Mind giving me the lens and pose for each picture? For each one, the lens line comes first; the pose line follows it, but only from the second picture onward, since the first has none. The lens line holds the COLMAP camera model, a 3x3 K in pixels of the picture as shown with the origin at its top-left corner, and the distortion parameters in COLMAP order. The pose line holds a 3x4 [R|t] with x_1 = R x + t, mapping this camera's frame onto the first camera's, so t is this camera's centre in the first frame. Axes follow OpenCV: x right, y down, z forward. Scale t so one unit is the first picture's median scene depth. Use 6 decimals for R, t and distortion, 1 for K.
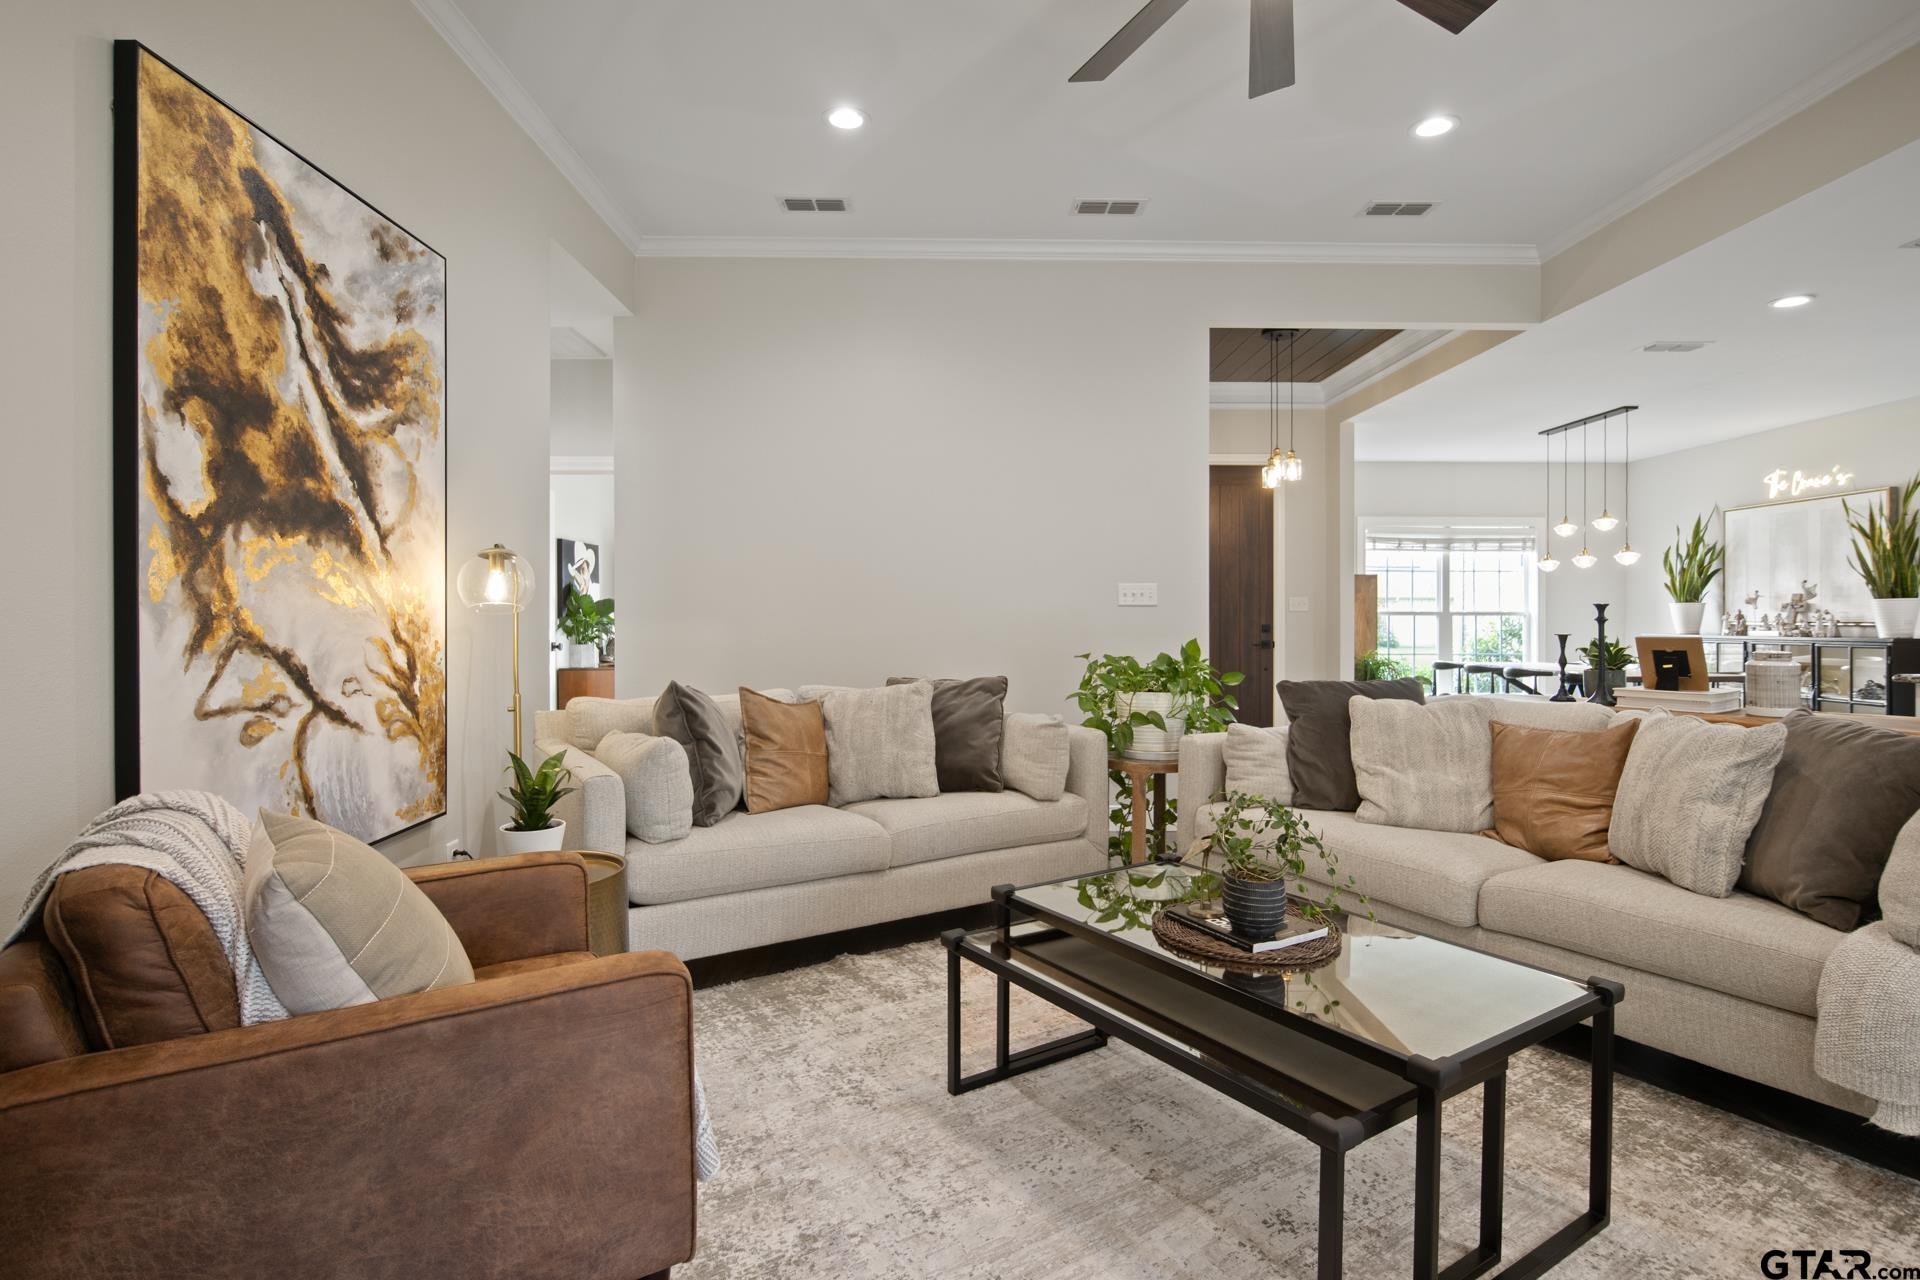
lens RADIAL K [[967.4, 0, 963.2], [0, 967.4, 619.1], [0, 0, 1]] dist [-0.008346, 0.001779]
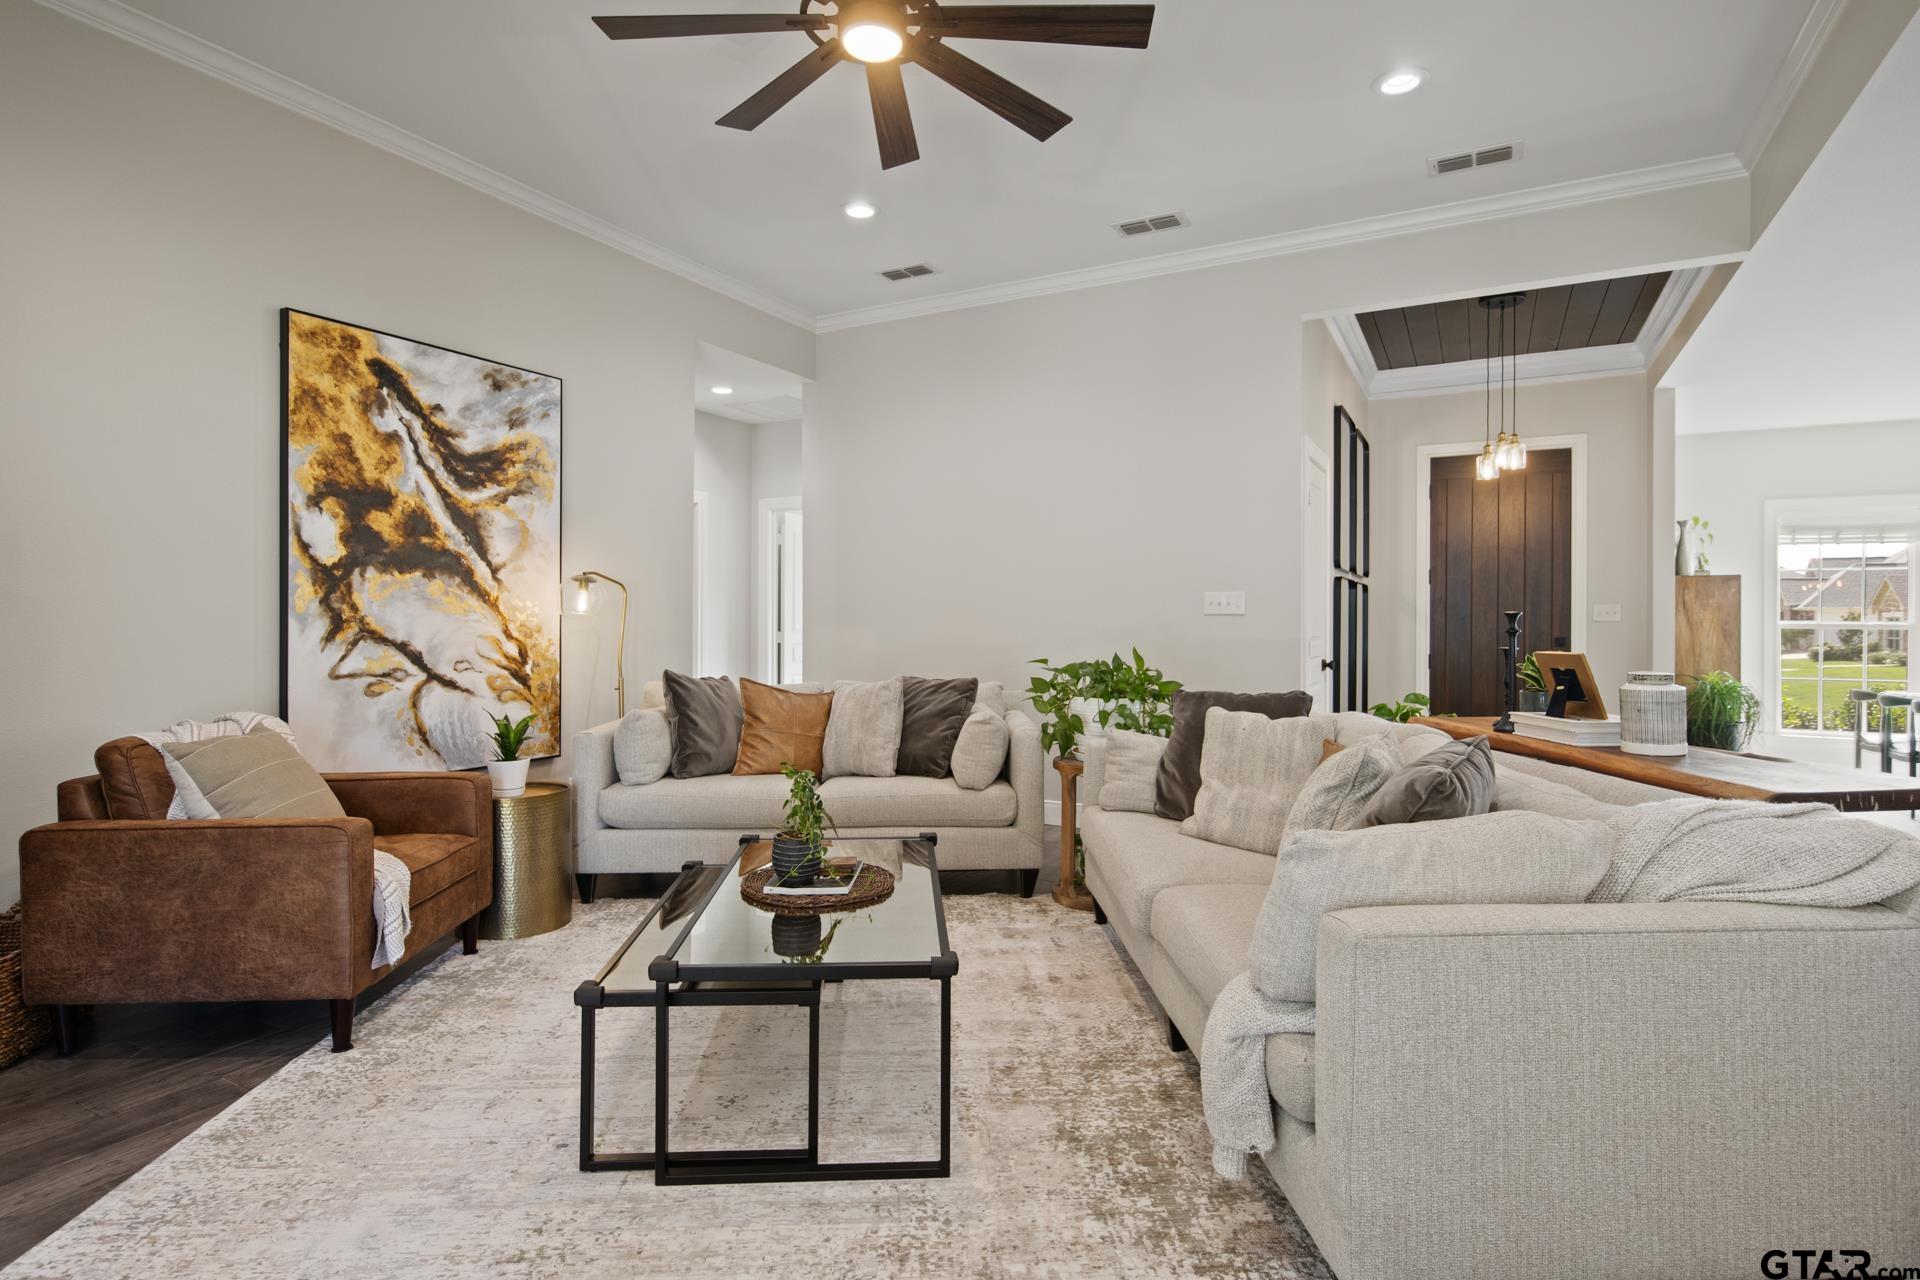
lens RADIAL K [[967.4, 0, 961.8], [0, 967.4, 623.8], [0, 0, 1]] dist [-0.008346, 0.001779]
pose [[0.869209, 0.004859, -0.494421, 0.876482], [-0.006863, 0.999974, -0.002238, -0.001426], [0.494397, 0.005338, 0.869220, 0.028298]]
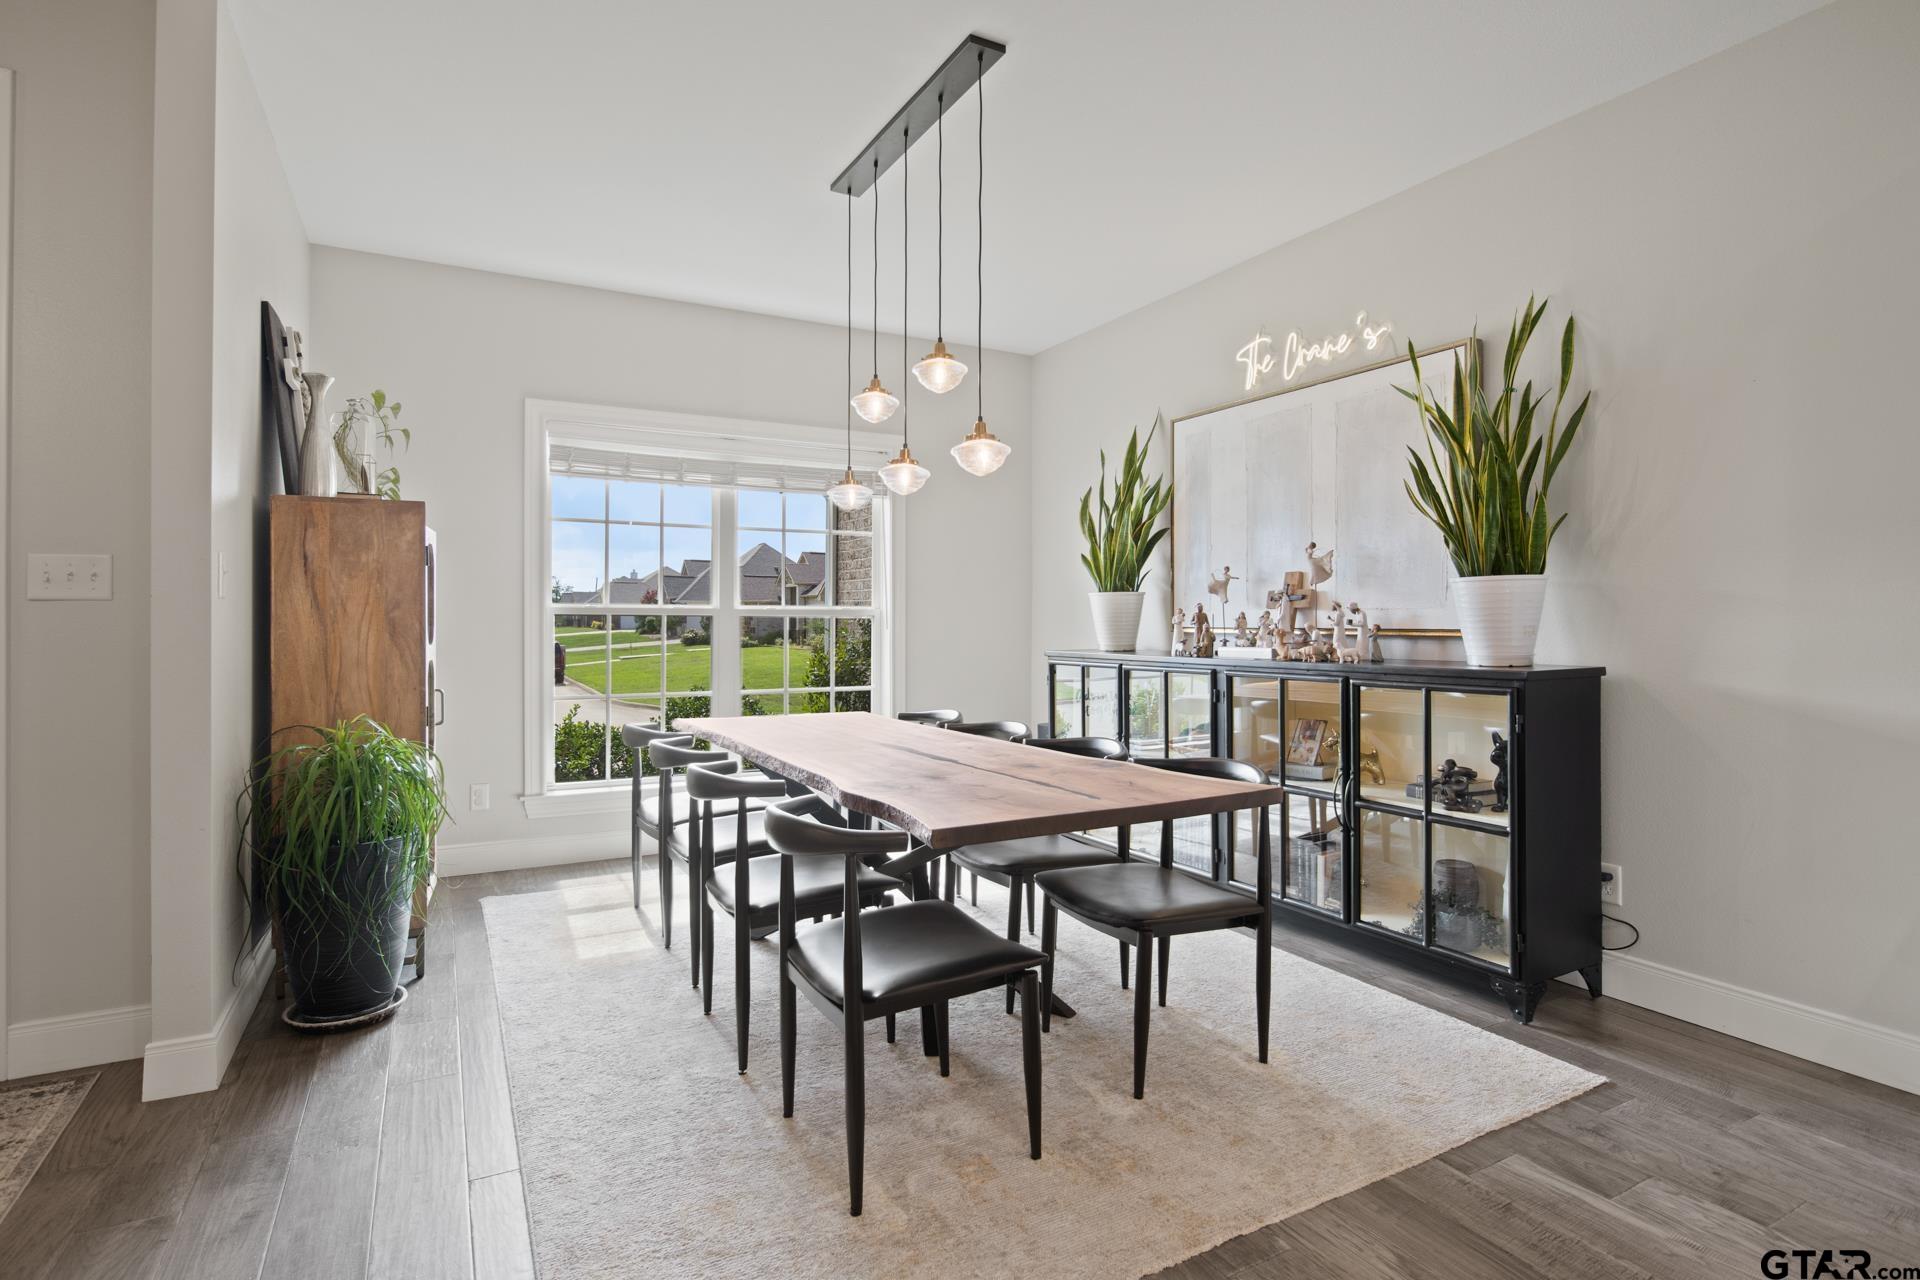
lens RADIAL K [[967.4, 0, 963.1], [0, 967.4, 619.2], [0, 0, 1]] dist [-0.008346, 0.001779]
pose [[0.883219, 0.000315, 0.468961, 1.448120], [0.000863, 0.999997, -0.002298, -0.002663], [-0.468960, 0.002434, 0.883216, 1.929256]]
